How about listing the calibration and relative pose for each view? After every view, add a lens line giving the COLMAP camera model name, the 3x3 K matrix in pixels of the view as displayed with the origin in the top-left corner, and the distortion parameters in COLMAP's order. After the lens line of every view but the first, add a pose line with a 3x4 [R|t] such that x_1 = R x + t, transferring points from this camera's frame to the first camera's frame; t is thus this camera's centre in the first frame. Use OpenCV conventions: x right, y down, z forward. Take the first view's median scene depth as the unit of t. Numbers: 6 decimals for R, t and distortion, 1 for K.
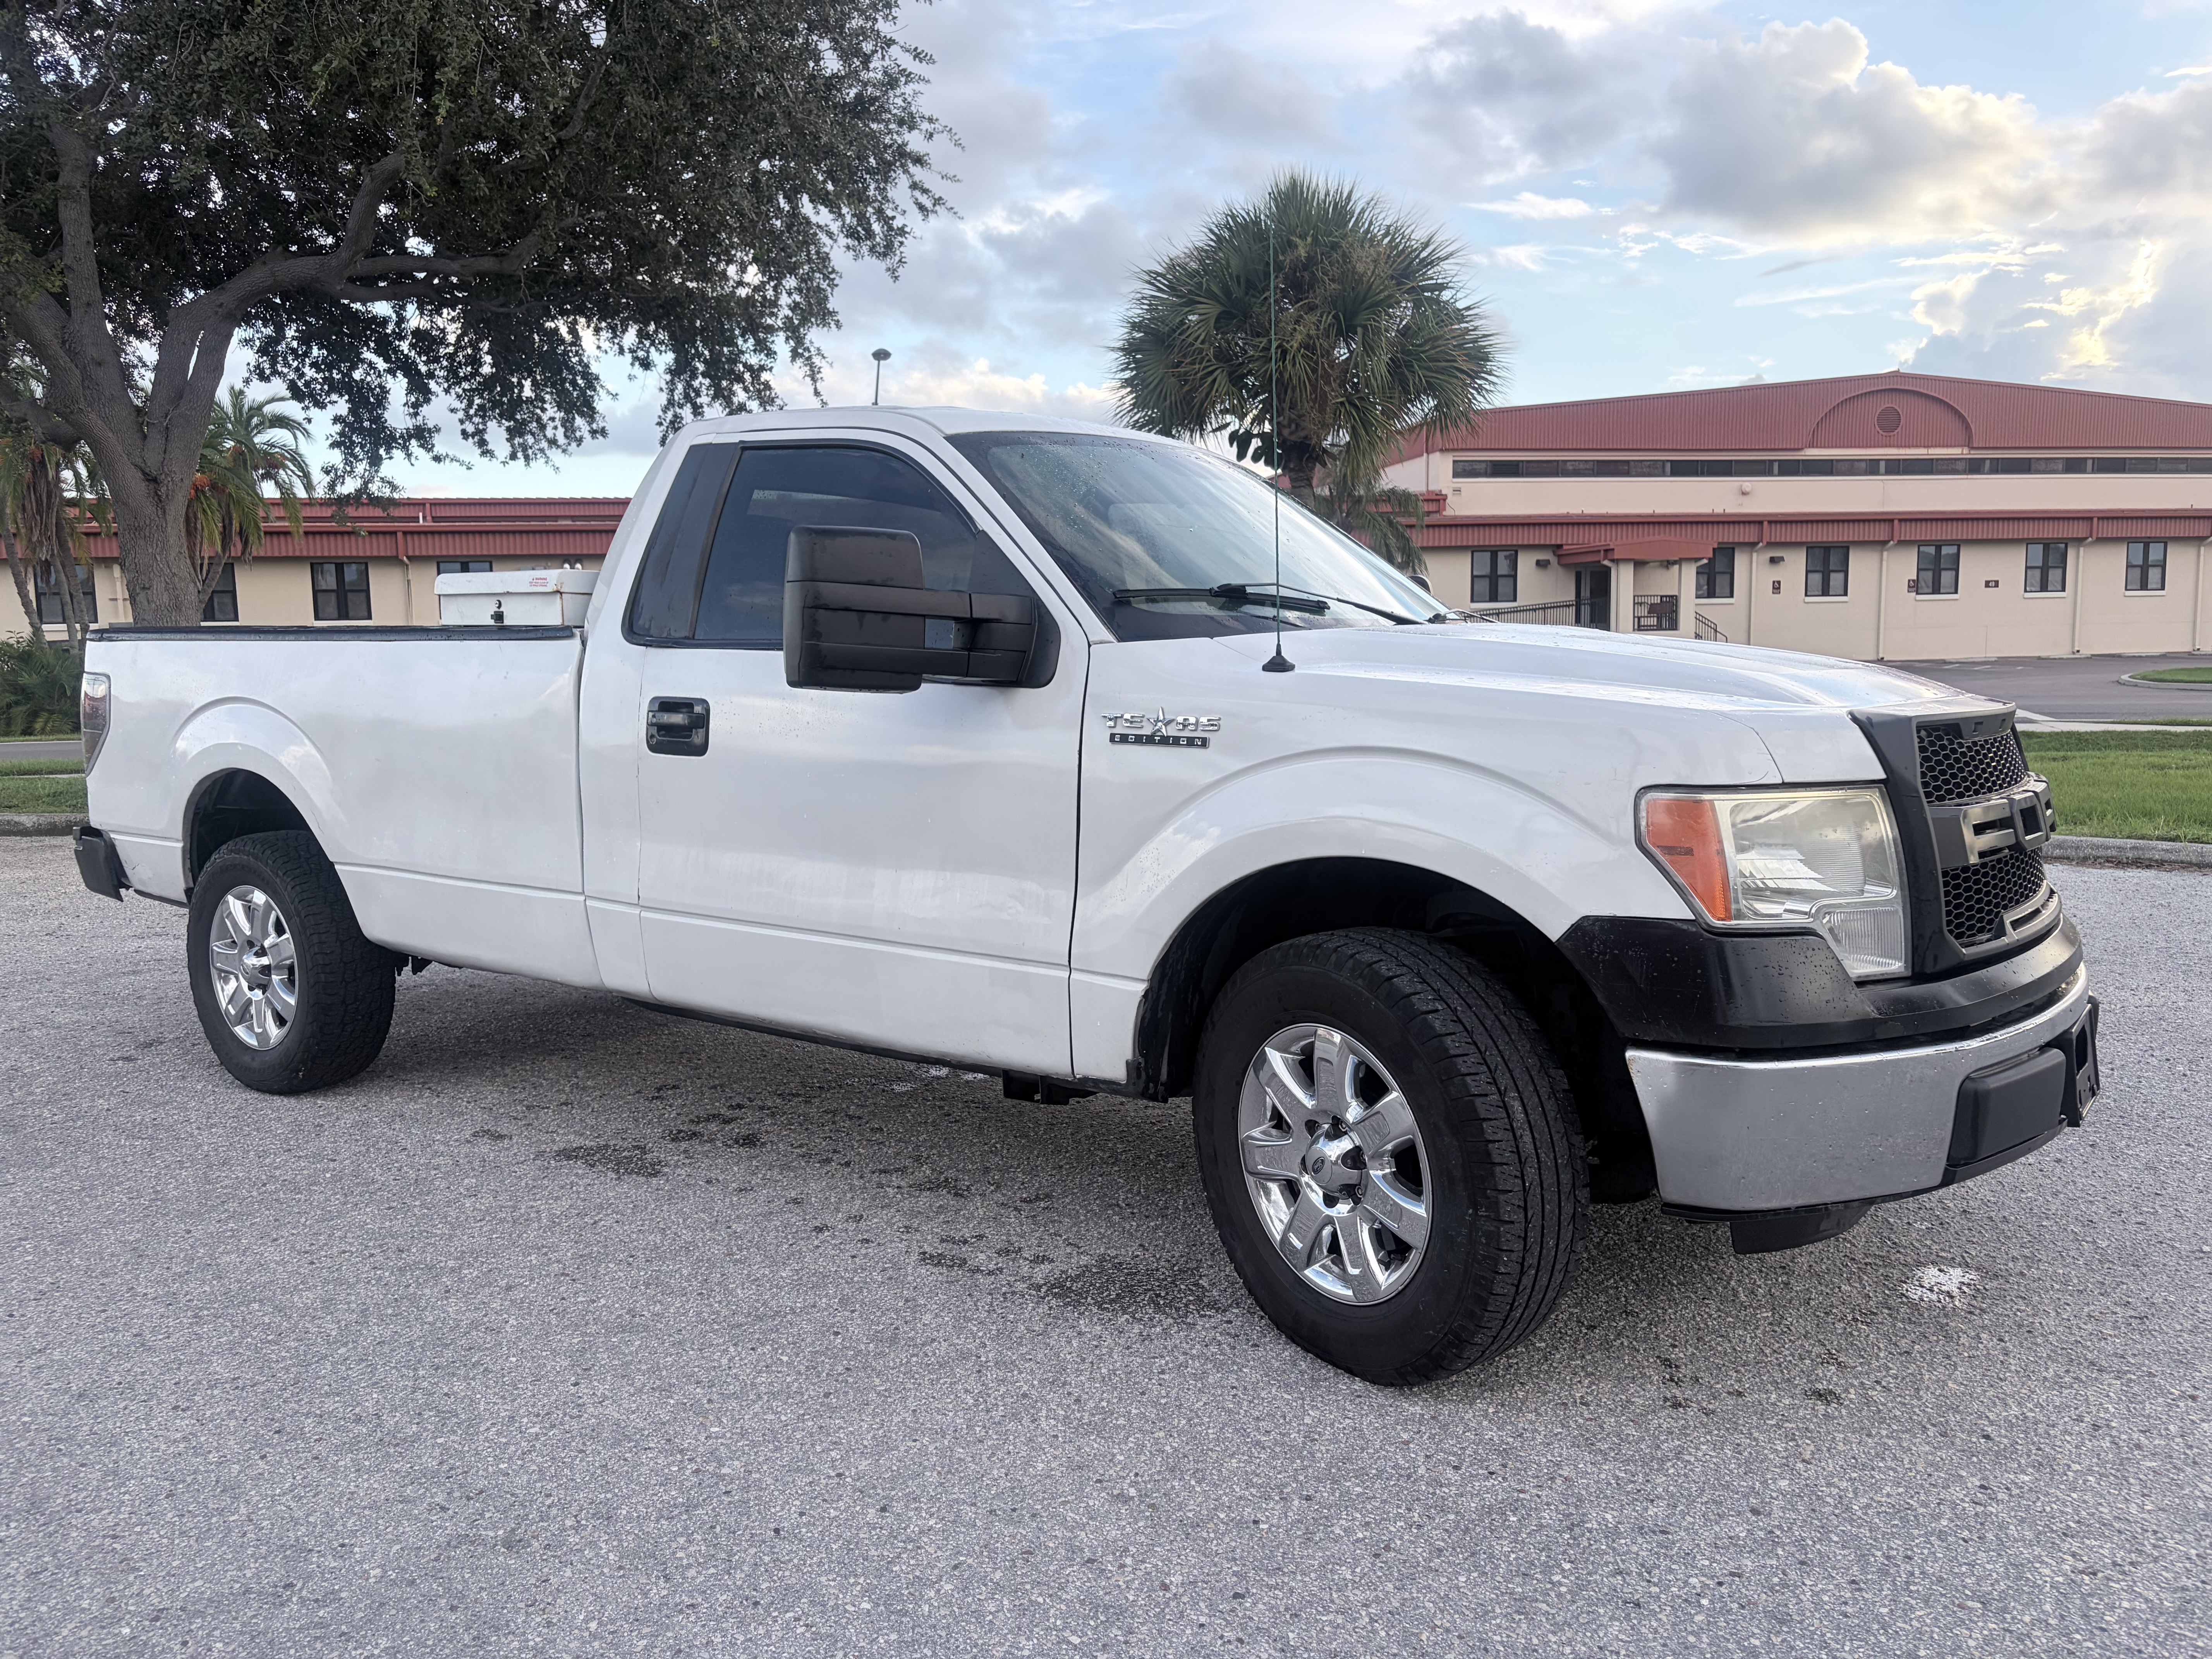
lens RADIAL K [[1688.1, 0, 1120.0], [0, 1688.1, 832.8], [0, 0, 1]] dist [0.046235, -0.052933]
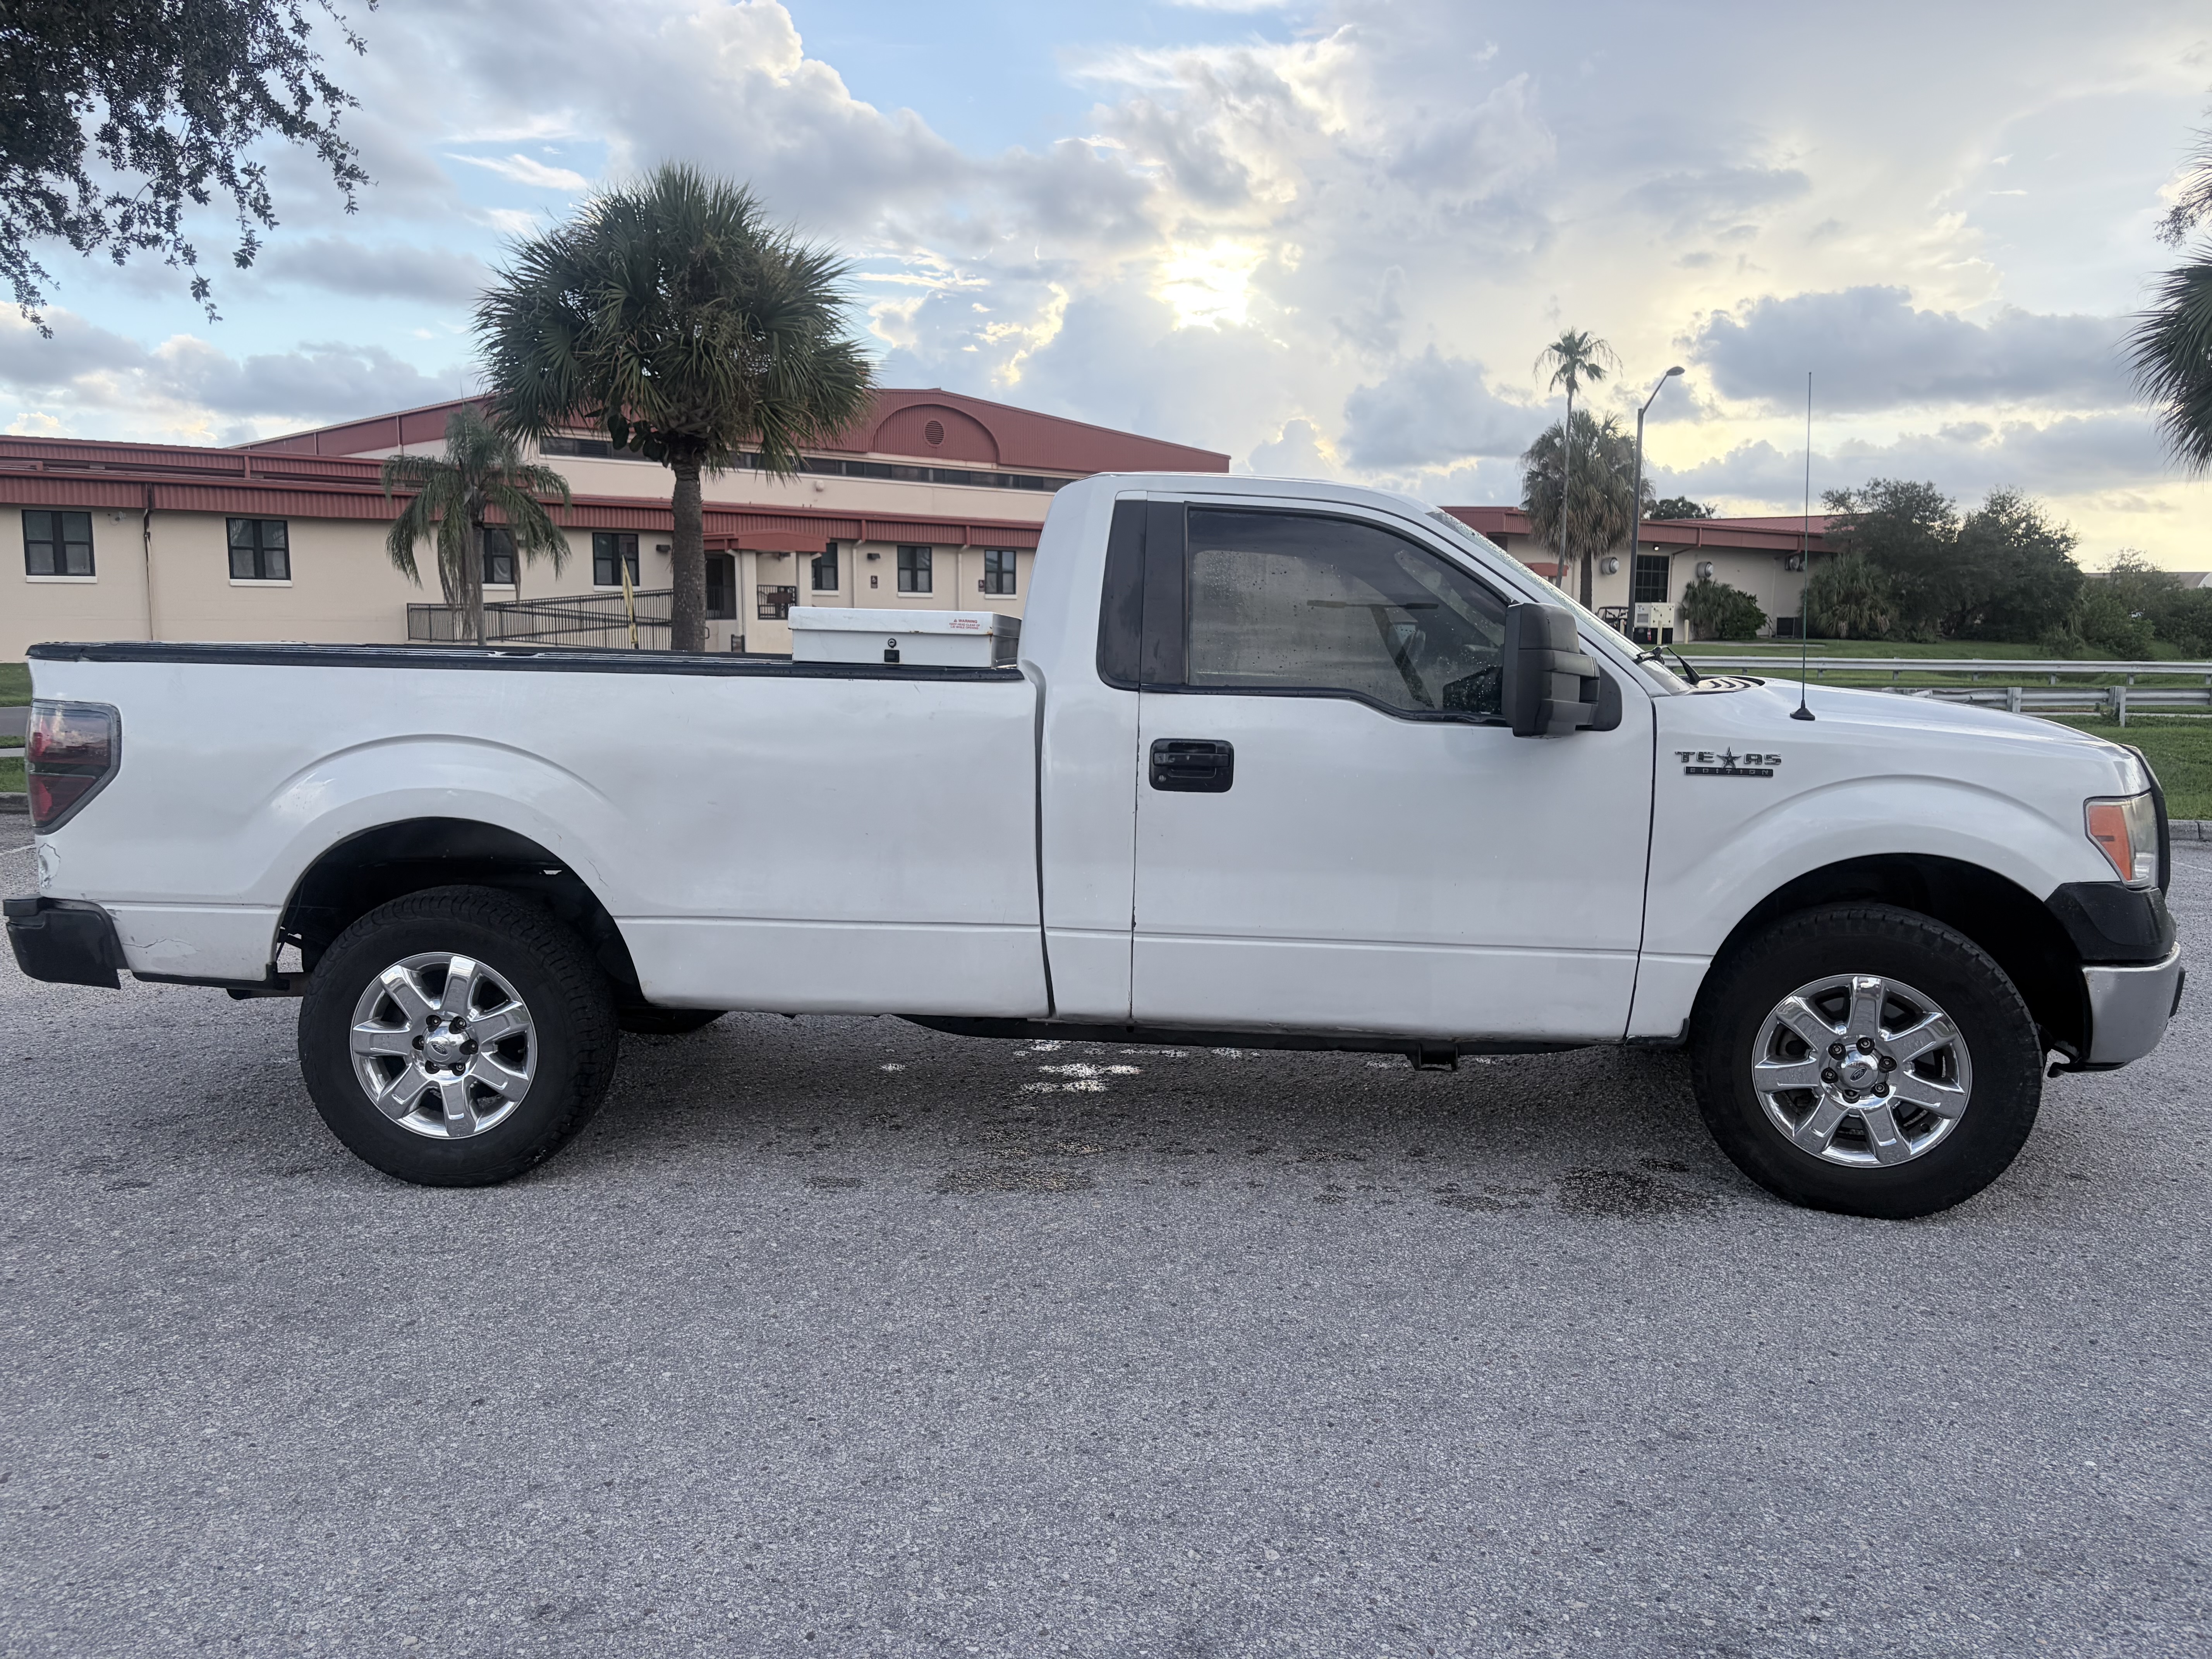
lens RADIAL K [[1688.1, 0, 1109.5], [0, 1688.1, 834.2], [0, 0, 1]] dist [0.046235, -0.052933]
pose [[0.840085, -0.046784, 0.540433, -0.693003], [0.039780, 0.998905, 0.024636, -0.036730], [-0.540994, 0.000802, 0.841026, 0.089642]]
